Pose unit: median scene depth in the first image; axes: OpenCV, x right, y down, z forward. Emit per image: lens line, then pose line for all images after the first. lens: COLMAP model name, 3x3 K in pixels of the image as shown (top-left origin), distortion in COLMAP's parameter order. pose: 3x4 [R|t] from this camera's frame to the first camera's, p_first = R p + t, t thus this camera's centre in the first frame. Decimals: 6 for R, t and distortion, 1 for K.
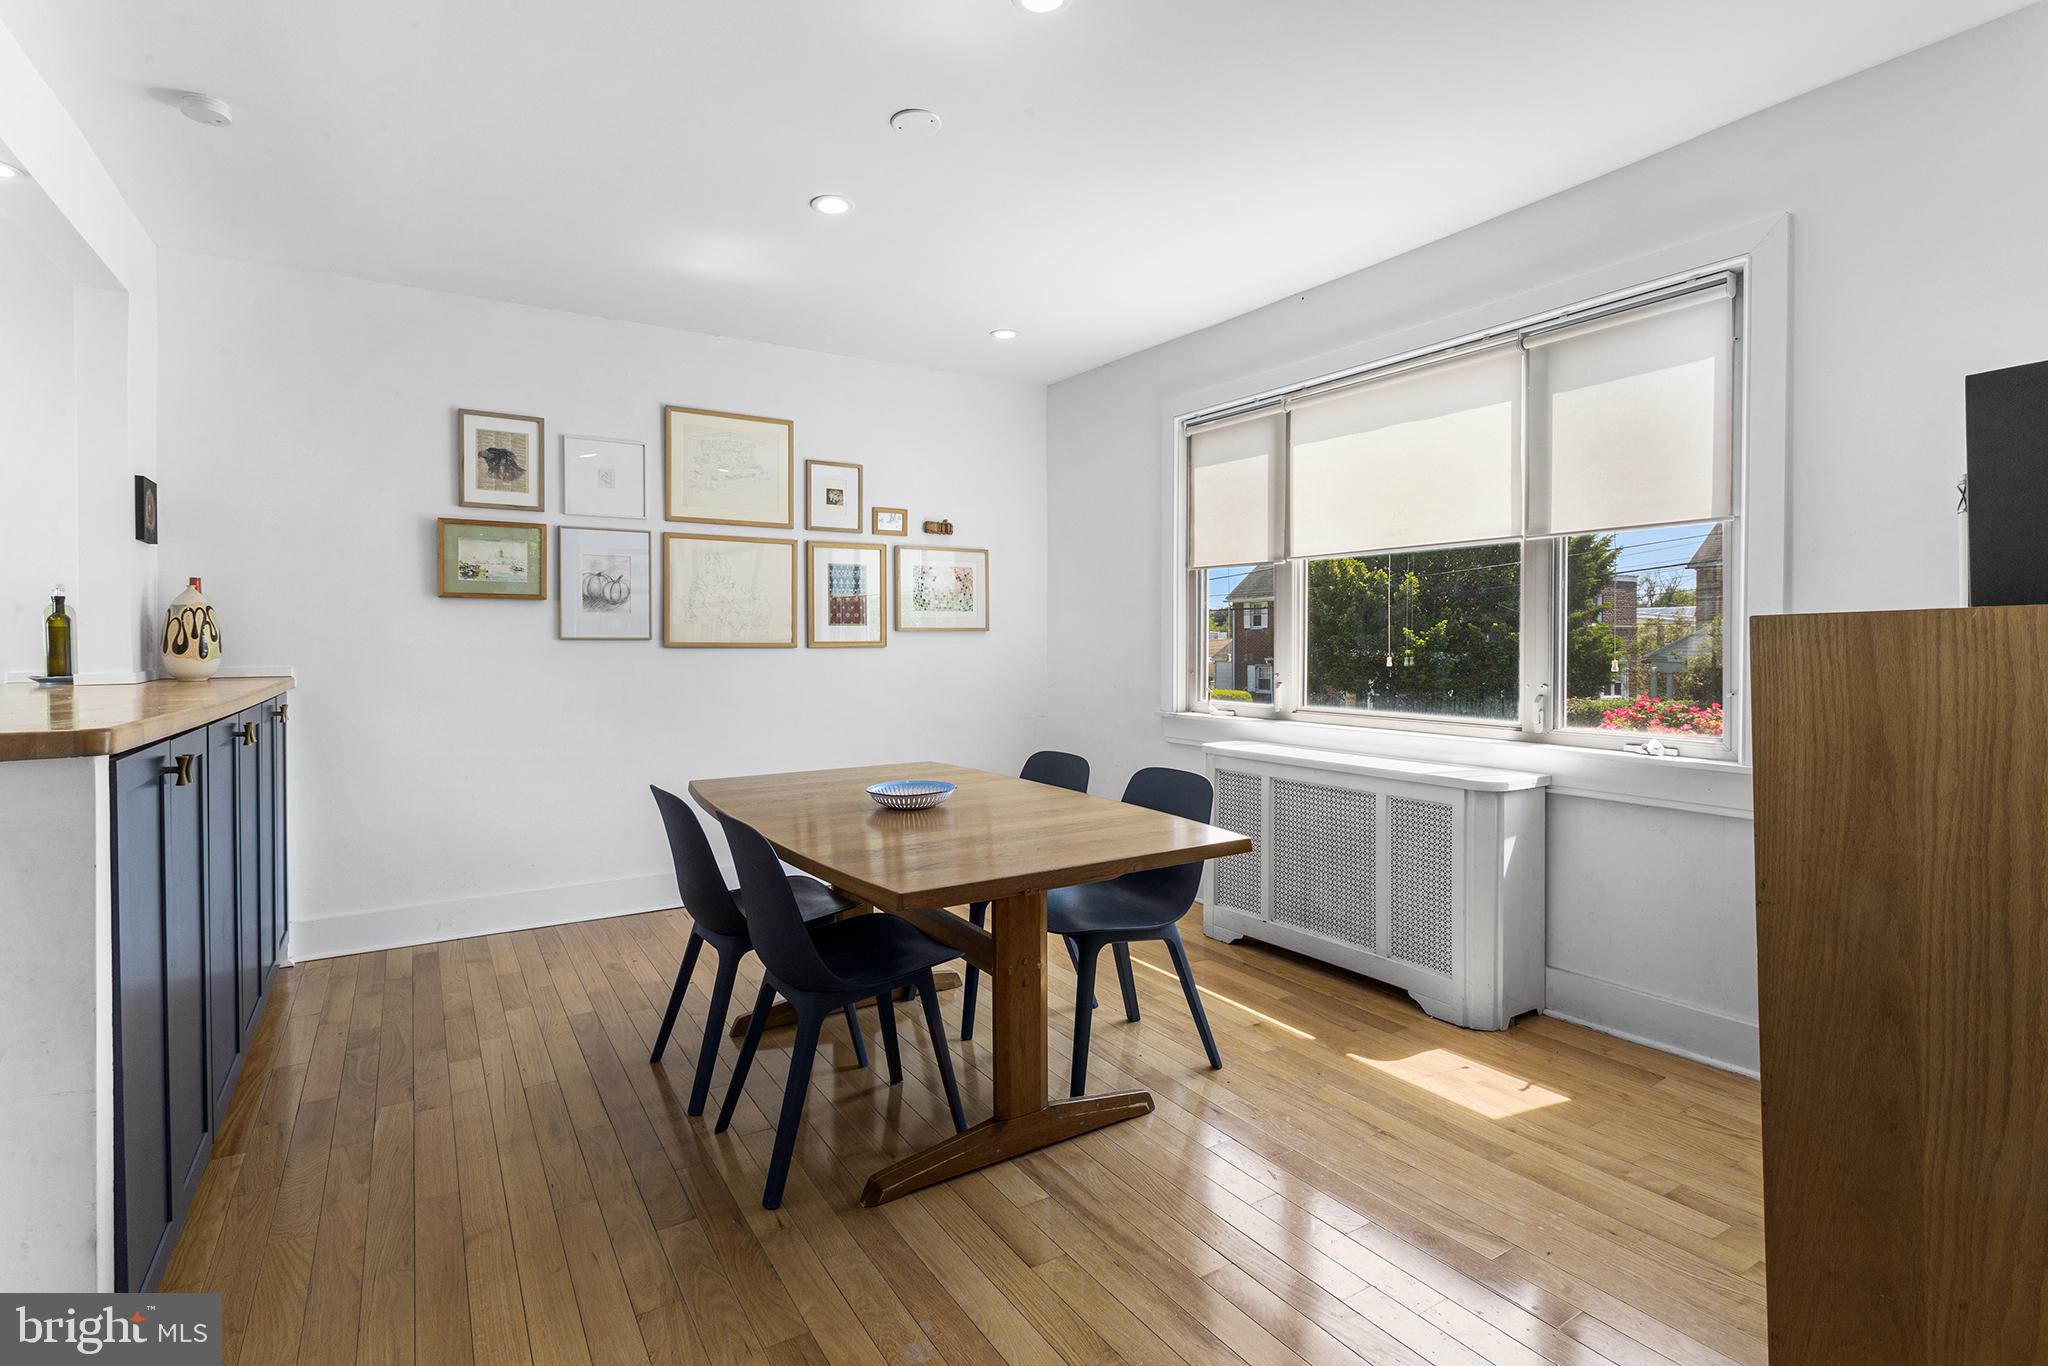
lens RADIAL K [[978.5, 0, 999.7], [0, 978.5, 655.3], [0, 0, 1]] dist [0.002170, 0.000478]
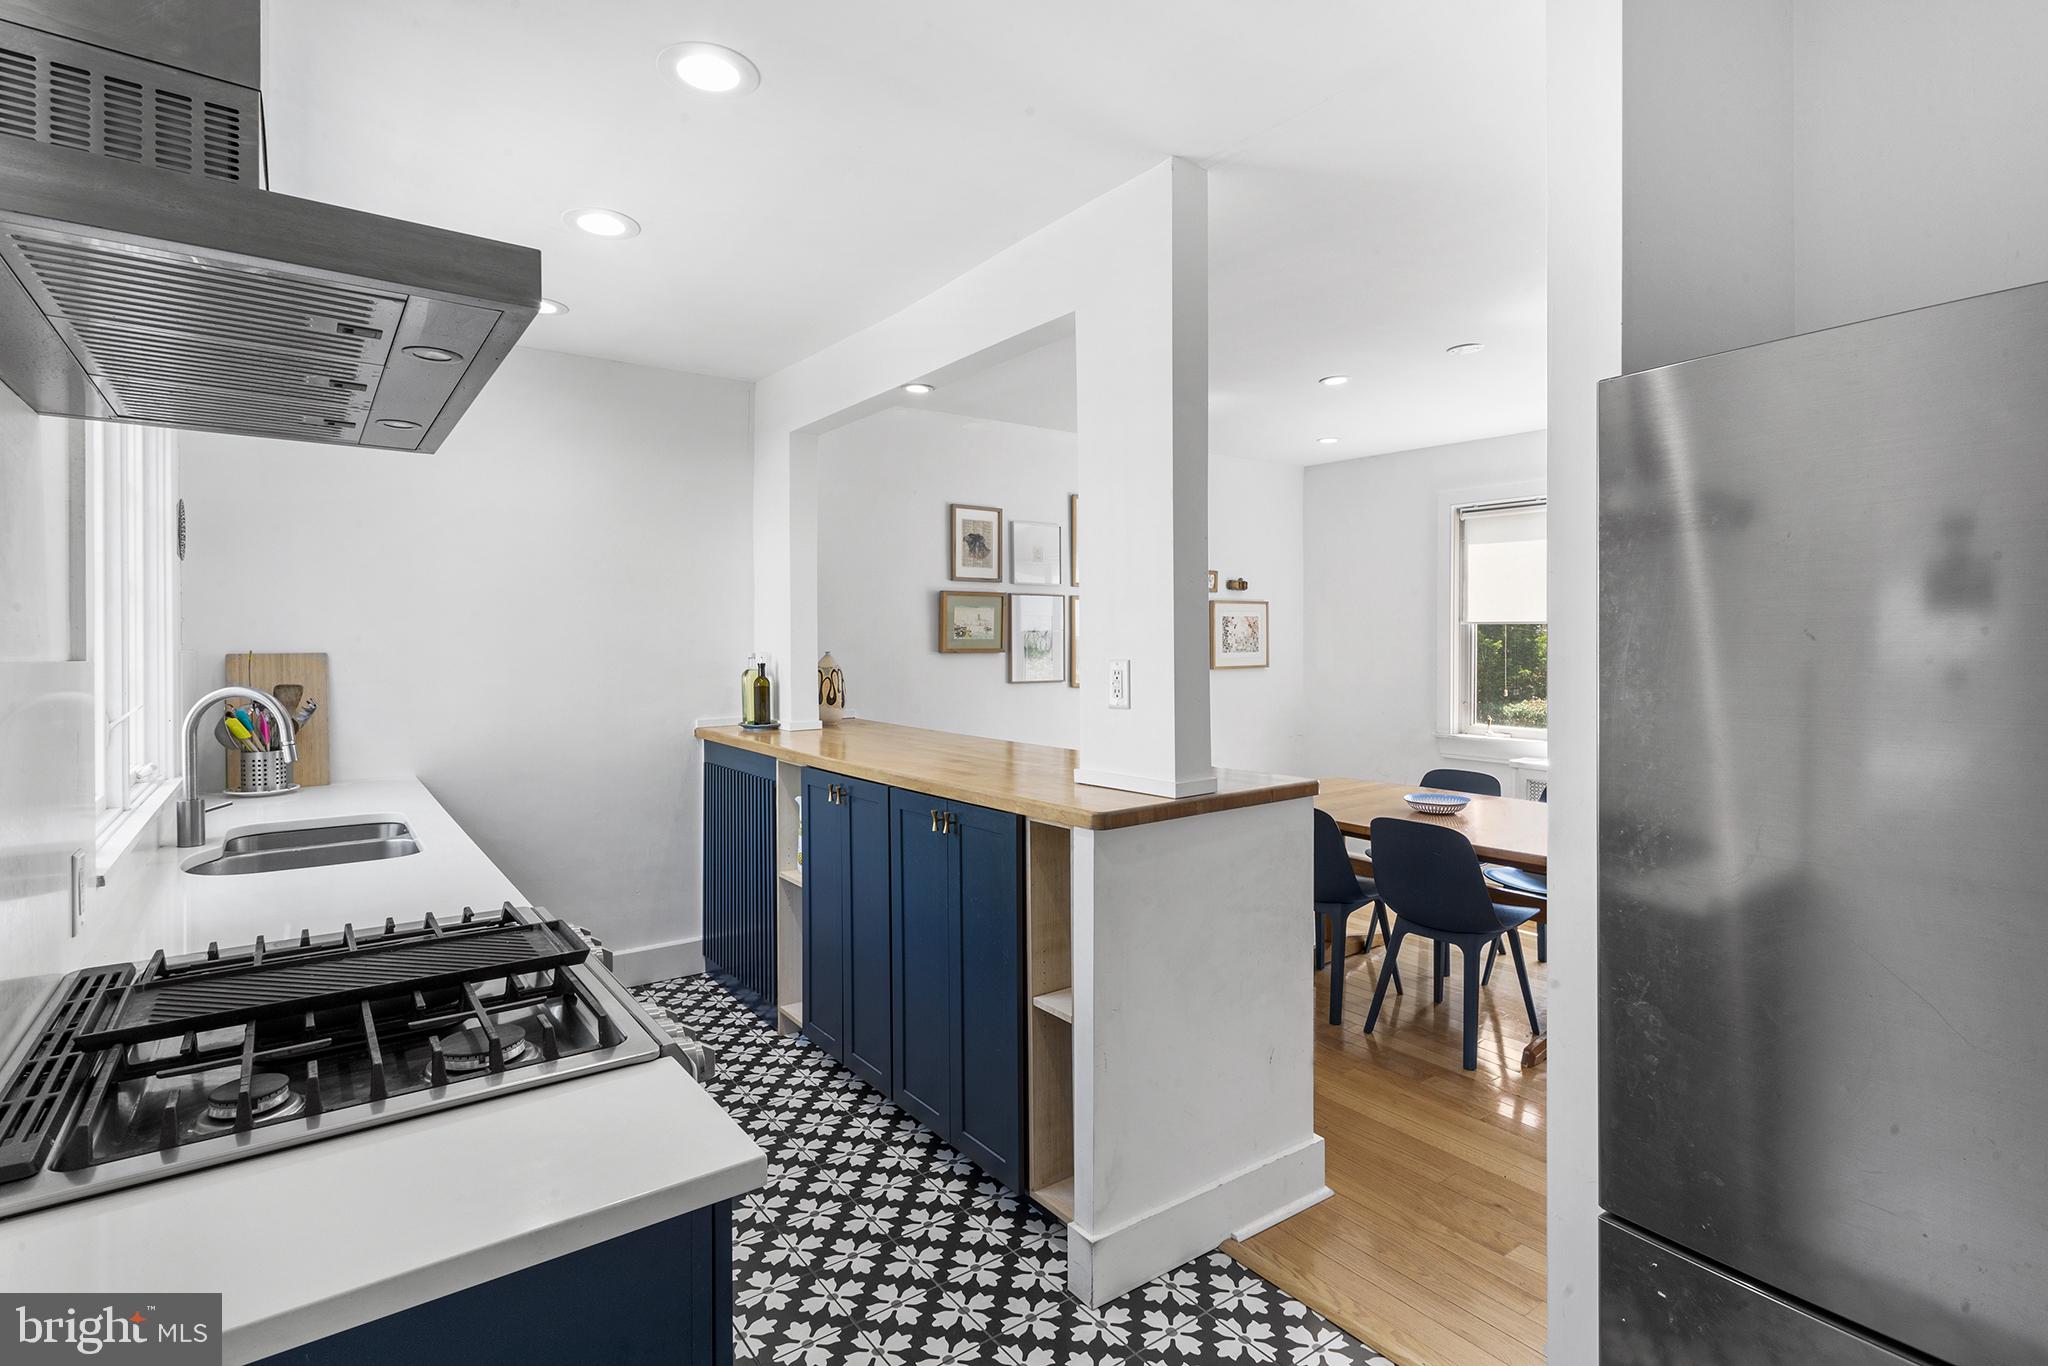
lens RADIAL K [[987.4, 0, 1015.0], [0, 987.4, 648.7], [0, 0, 1]] dist [0.010259, 0.000450]
pose [[0.995751, -0.004139, 0.091989, -0.571293], [0.004825, 0.999962, -0.007241, -0.052650], [-0.091956, 0.007654, 0.995734, -0.271063]]
